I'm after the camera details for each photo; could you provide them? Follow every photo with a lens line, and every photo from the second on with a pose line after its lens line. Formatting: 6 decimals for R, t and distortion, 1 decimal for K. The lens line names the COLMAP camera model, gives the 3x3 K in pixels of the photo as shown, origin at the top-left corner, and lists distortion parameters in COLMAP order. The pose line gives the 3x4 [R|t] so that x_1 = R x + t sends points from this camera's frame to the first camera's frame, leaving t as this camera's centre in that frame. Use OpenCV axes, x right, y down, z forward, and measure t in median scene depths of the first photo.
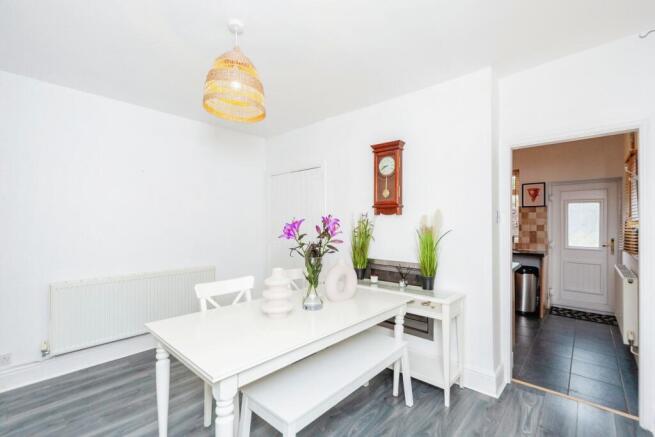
lens RADIAL K [[290.6, 0, 327.5], [0, 290.6, 218.5], [0, 0, 1]] dist [-0.000492, -0.000068]
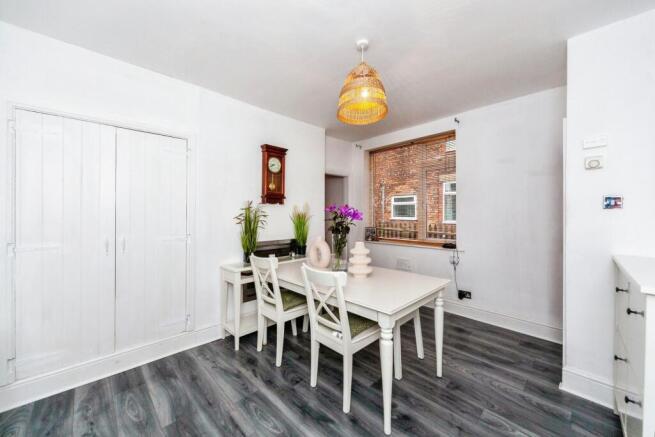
lens RADIAL K [[248.6, 0, 327.0], [0, 248.6, 210.7], [0, 0, 1]] dist [0.000054, 0.000003]
pose [[0.077494, 0.003212, 0.996988, -0.856590], [-0.010636, 0.999941, -0.002395, 0.016644], [-0.996936, -0.010418, 0.077524, 0.701575]]
